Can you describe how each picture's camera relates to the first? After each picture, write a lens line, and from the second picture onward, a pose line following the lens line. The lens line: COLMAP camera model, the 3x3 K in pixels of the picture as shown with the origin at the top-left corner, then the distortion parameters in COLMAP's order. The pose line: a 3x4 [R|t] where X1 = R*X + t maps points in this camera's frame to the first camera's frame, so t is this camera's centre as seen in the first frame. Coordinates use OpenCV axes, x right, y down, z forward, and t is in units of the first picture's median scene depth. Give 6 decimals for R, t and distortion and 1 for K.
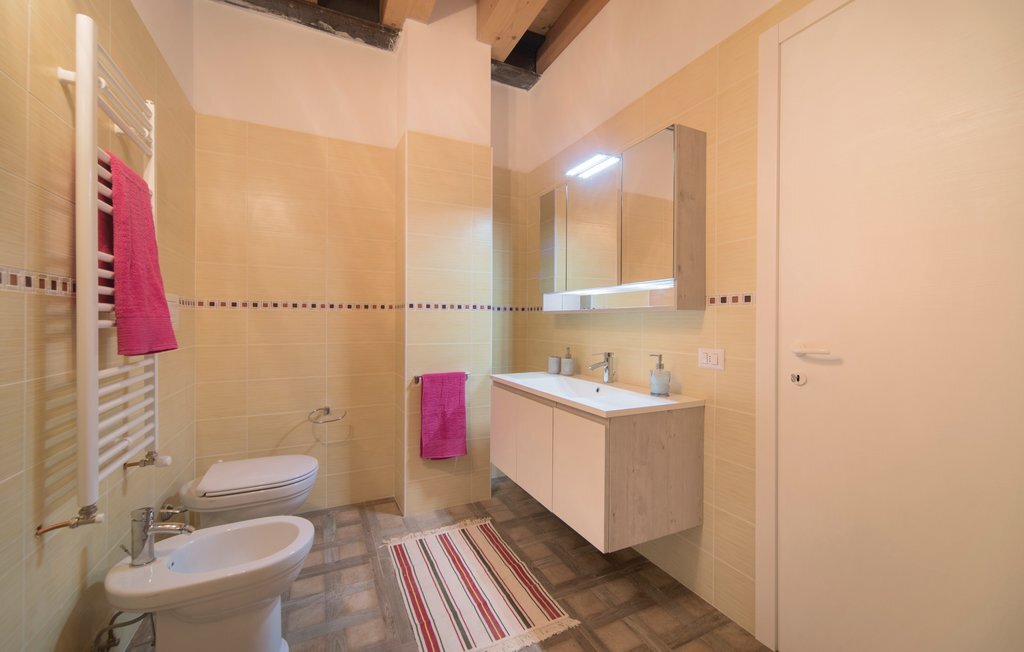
lens RADIAL K [[407.7, 0, 512.8], [0, 407.7, 318.2], [0, 0, 1]] dist [0.000333, 0.000008]
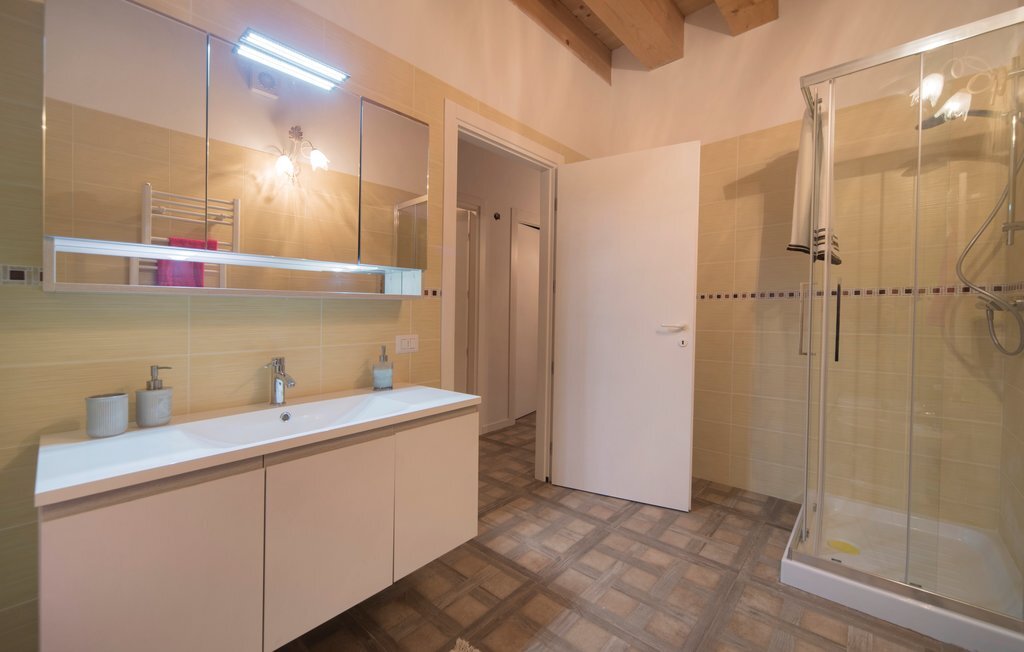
lens RADIAL K [[411.4, 0, 511.2], [0, 411.4, 327.9], [0, 0, 1]] dist [0.000800, 0.000033]
pose [[-0.383861, -0.034912, 0.922731, -0.639417], [-0.002678, 0.999323, 0.036696, 0.012410], [-0.923387, 0.011615, -0.383694, 1.115254]]
